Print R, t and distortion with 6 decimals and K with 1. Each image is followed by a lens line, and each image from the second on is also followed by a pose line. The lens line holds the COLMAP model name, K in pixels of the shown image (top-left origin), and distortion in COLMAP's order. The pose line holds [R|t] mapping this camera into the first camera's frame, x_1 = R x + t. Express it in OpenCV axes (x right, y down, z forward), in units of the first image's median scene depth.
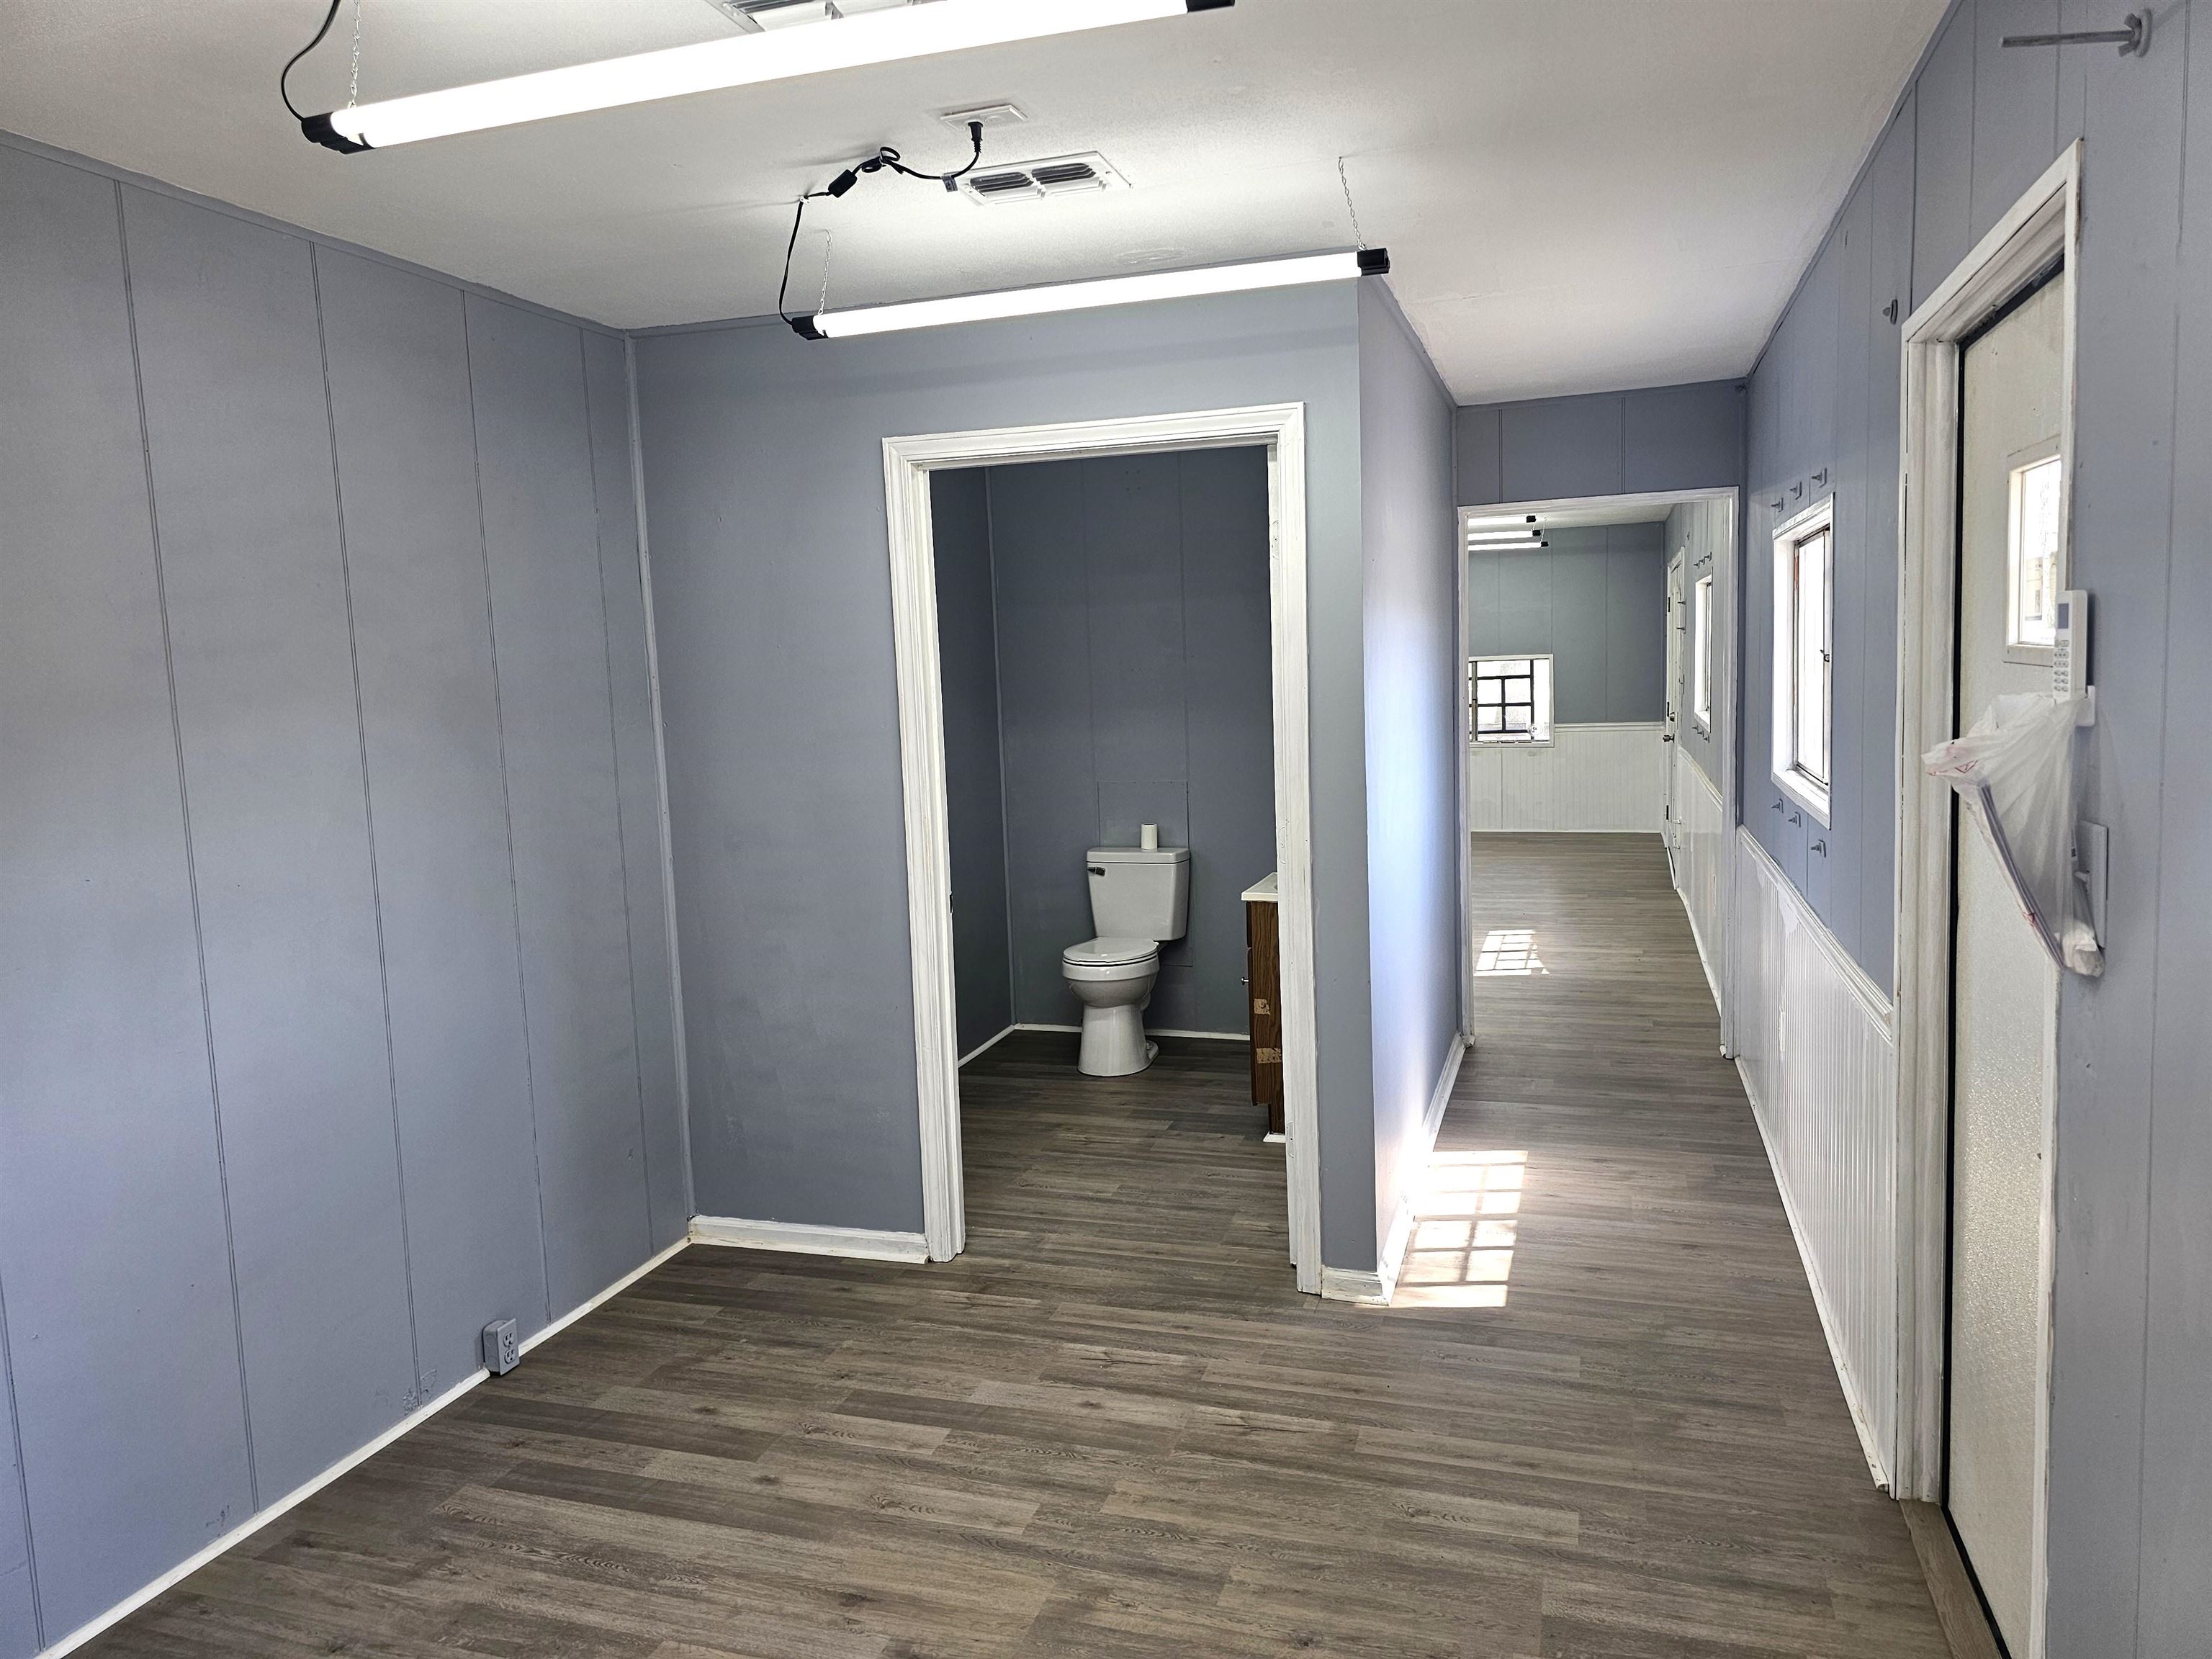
lens RADIAL K [[1511.2, 0, 1097.2], [0, 1511.2, 836.8], [0, 0, 1]] dist [0.065057, -0.037142]
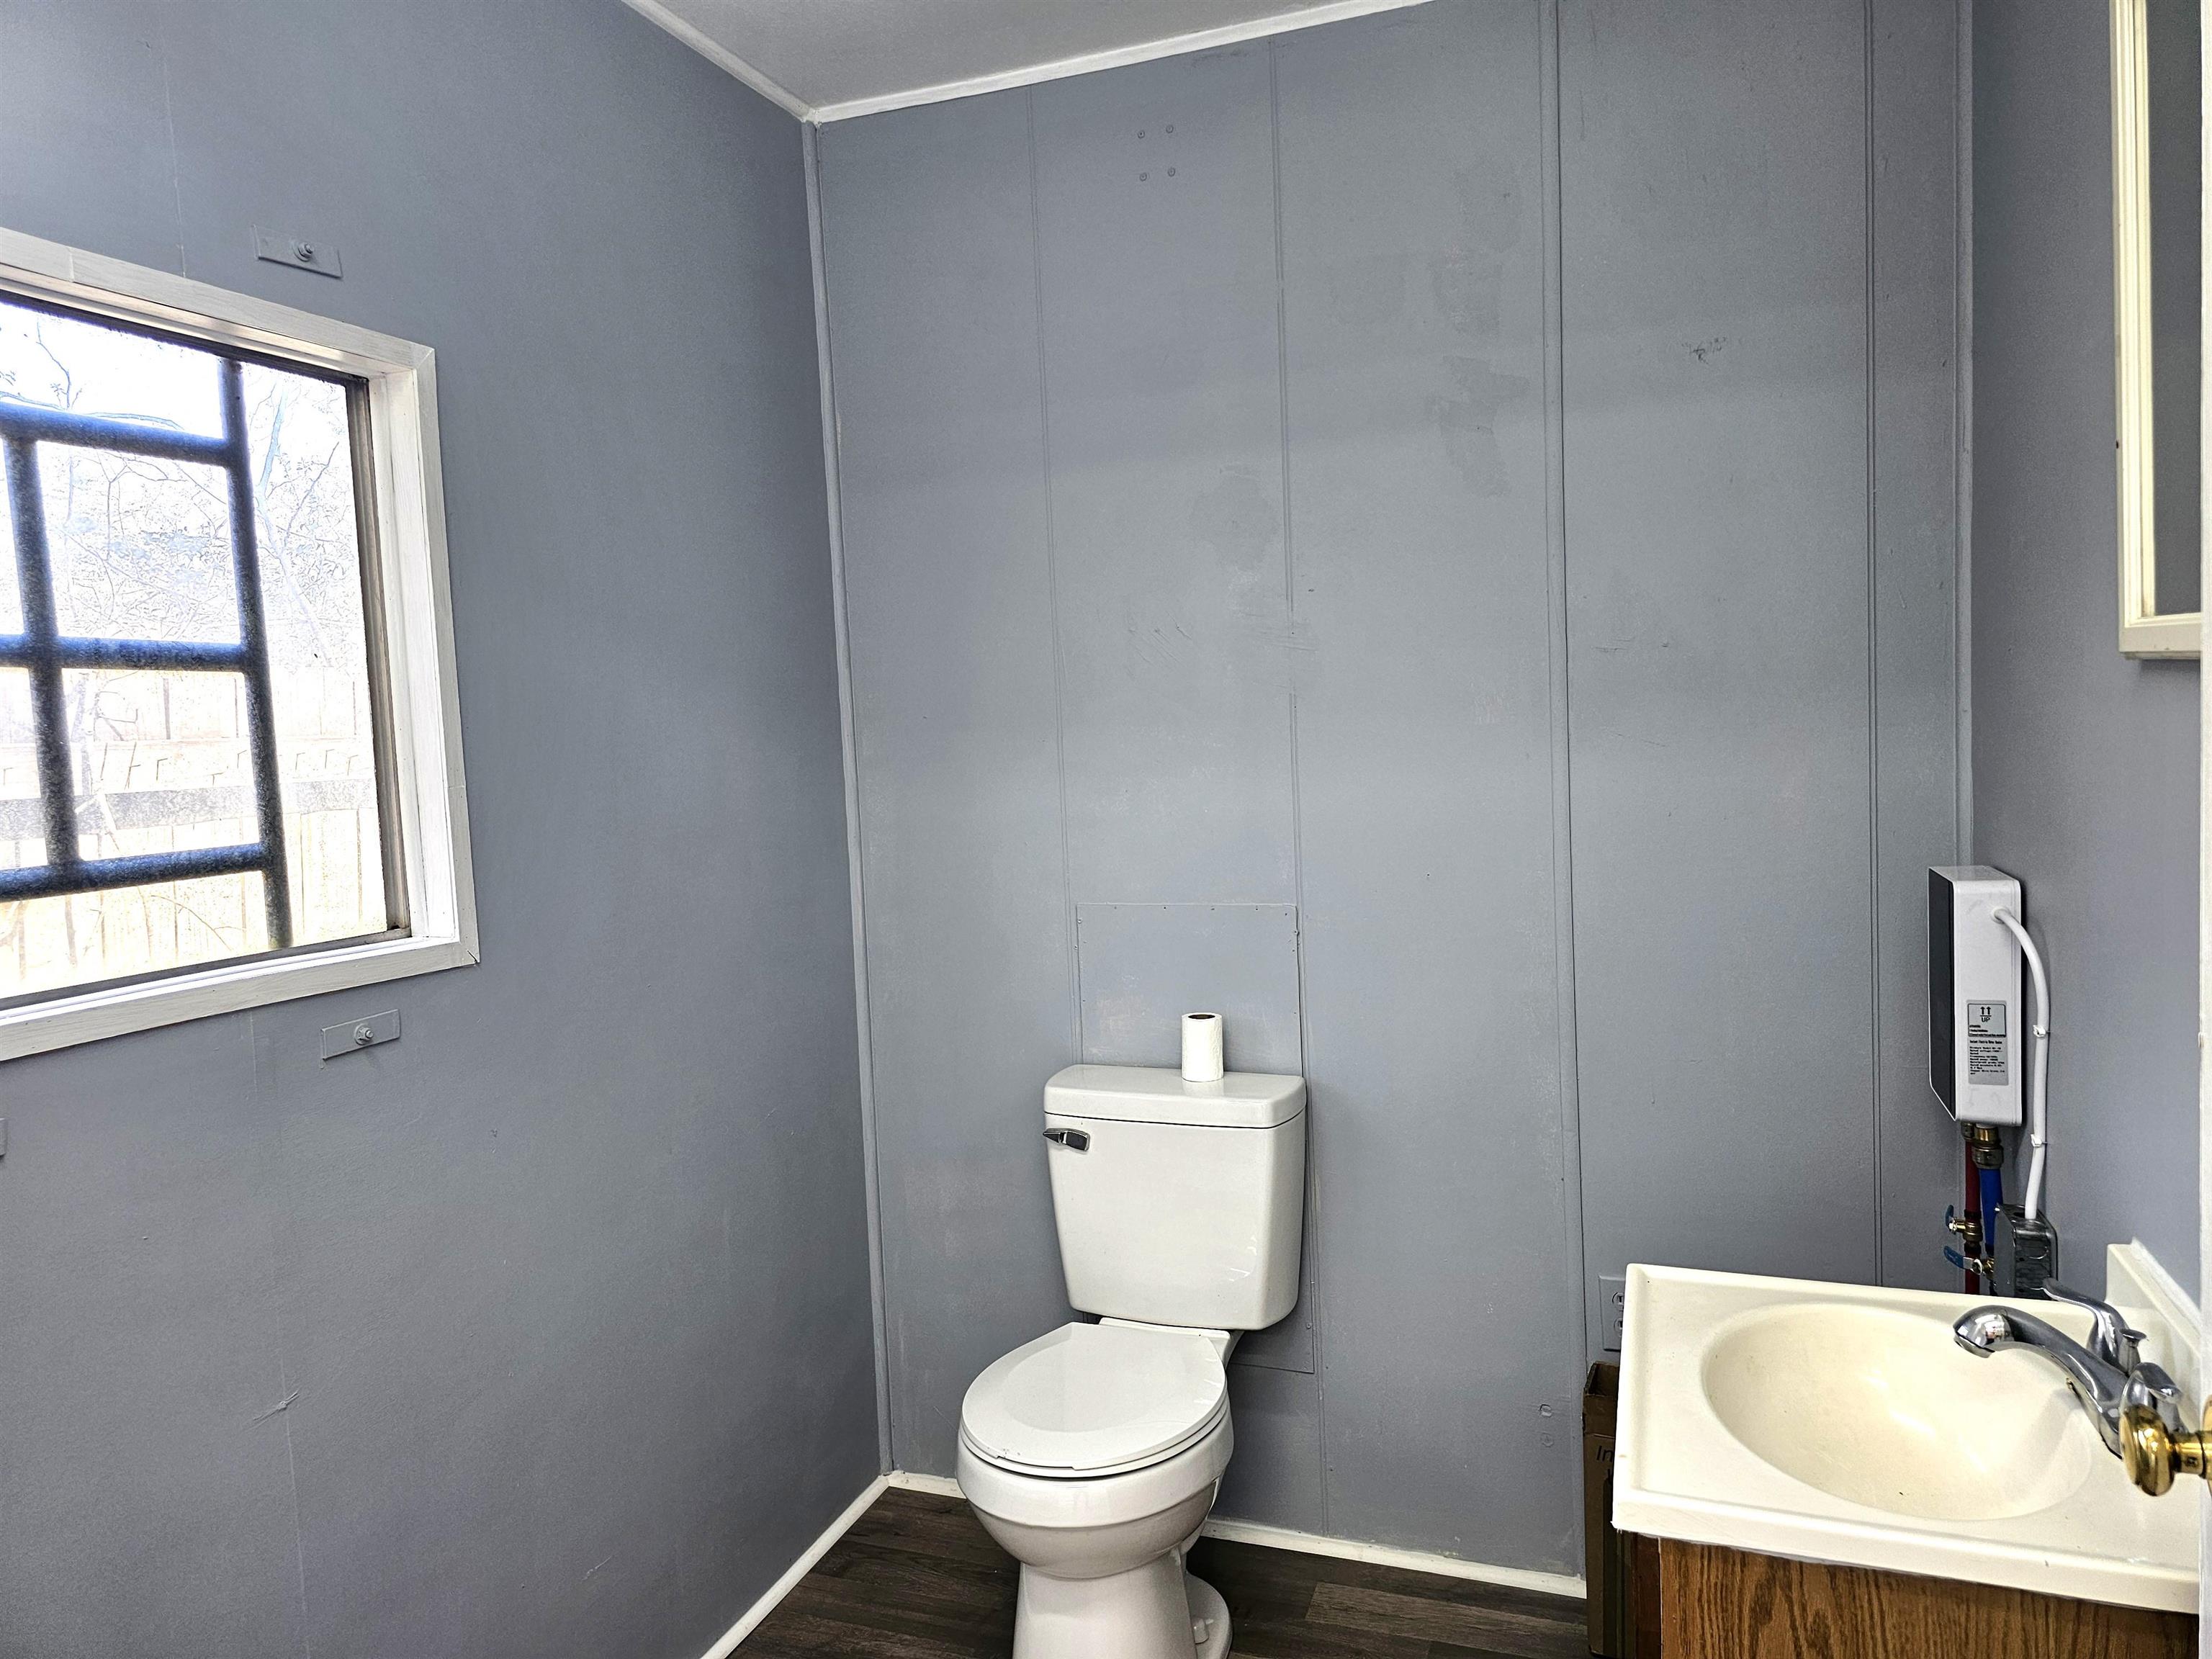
lens RADIAL K [[1511.2, 0, 1097.2], [0, 1511.2, 836.8], [0, 0, 1]] dist [0.065057, -0.037142]
pose [[0.999114, -0.004780, -0.041812, 0.023802], [0.003651, 0.999628, -0.027032, -0.044472], [0.041926, 0.026855, 0.998760, 0.603090]]
